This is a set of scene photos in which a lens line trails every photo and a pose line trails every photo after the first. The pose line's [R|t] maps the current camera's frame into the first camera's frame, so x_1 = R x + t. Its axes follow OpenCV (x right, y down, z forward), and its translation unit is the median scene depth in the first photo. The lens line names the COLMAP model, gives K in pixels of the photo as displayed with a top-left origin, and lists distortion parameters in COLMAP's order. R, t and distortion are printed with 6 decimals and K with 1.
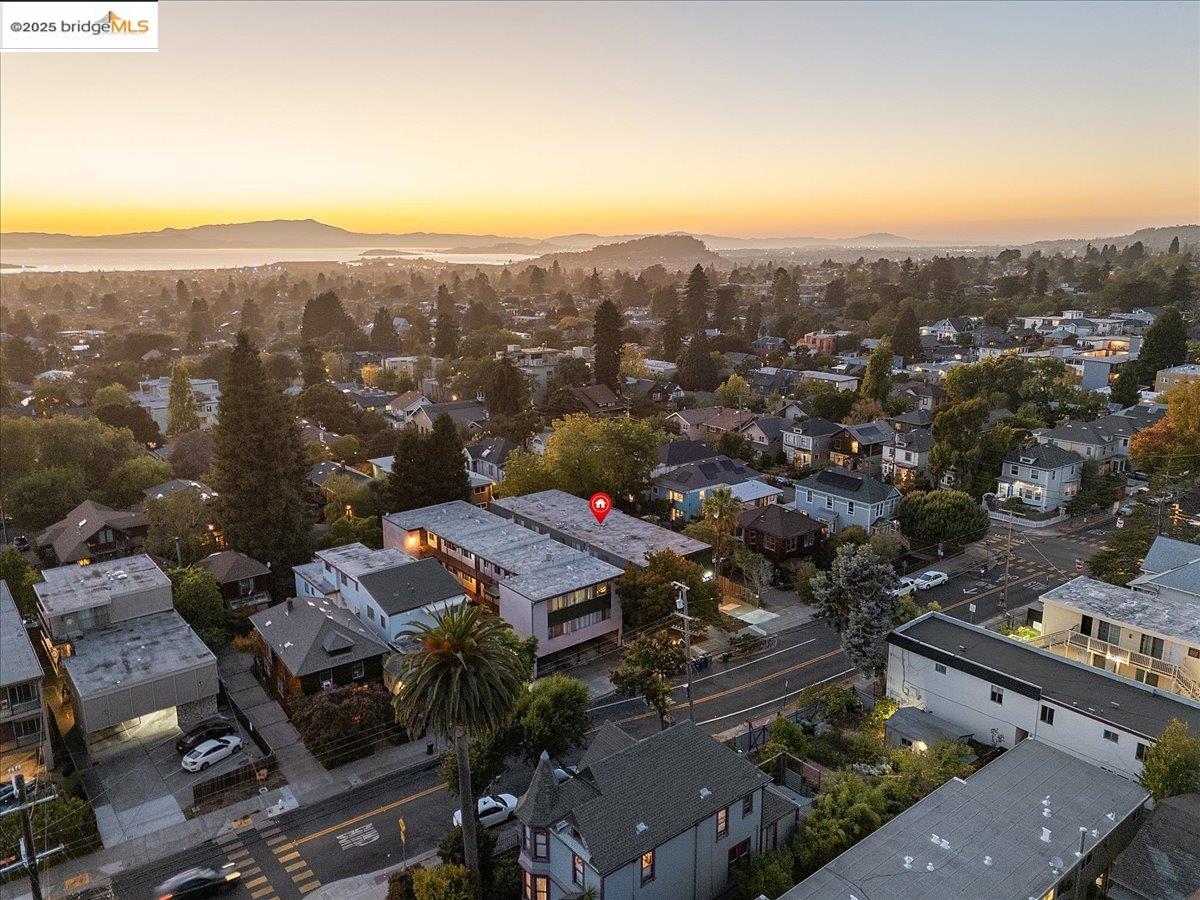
lens RADIAL K [[892.9, 0, 600.0], [0, 892.9, 450.0], [0, 0, 1]] dist [-0.000495, -0.000541]
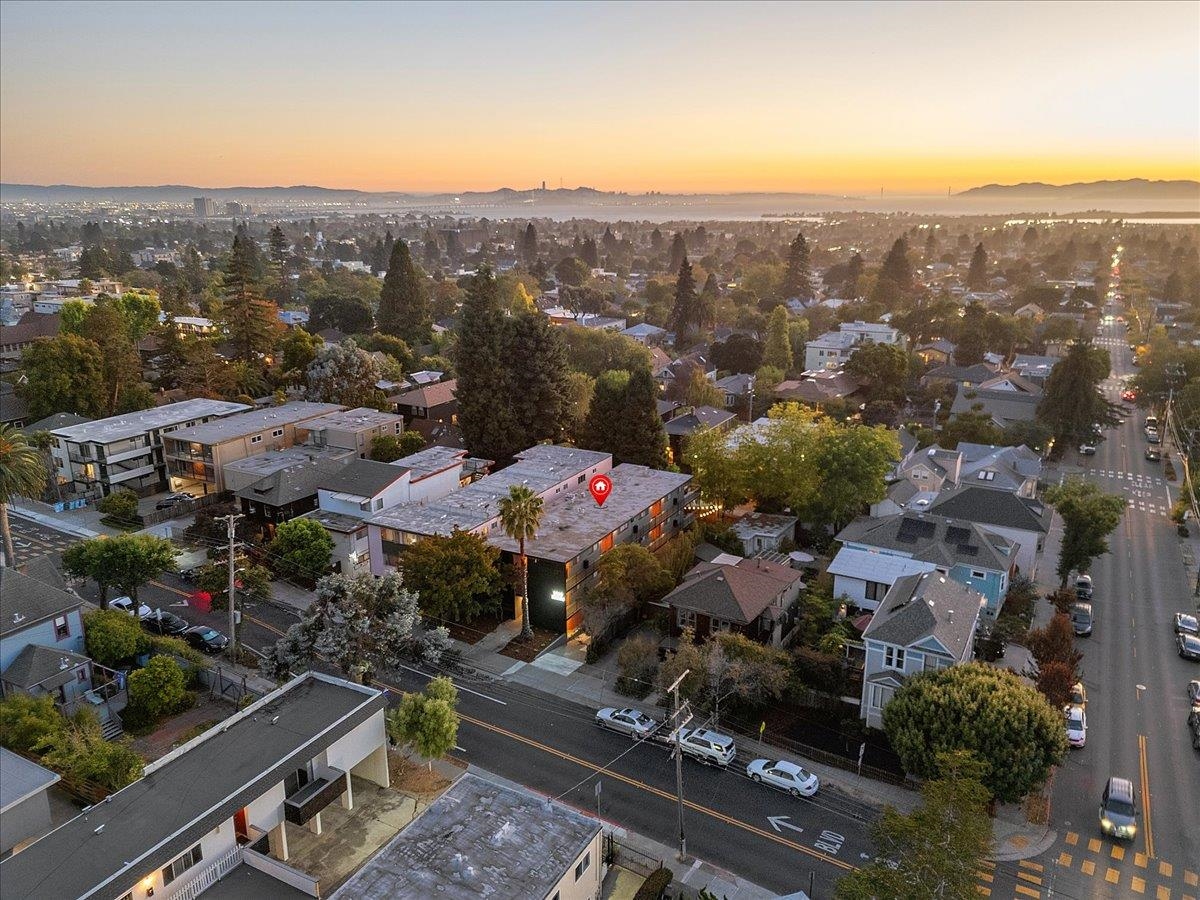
lens RADIAL K [[892.9, 0, 600.0], [0, 892.9, 450.0], [0, 0, 1]] dist [-0.000495, -0.000541]
pose [[0.389005, 0.256753, -0.884733, 0.808461], [-0.208470, 0.959998, 0.186934, -0.148397], [0.897338, 0.111722, 0.426970, 0.633096]]
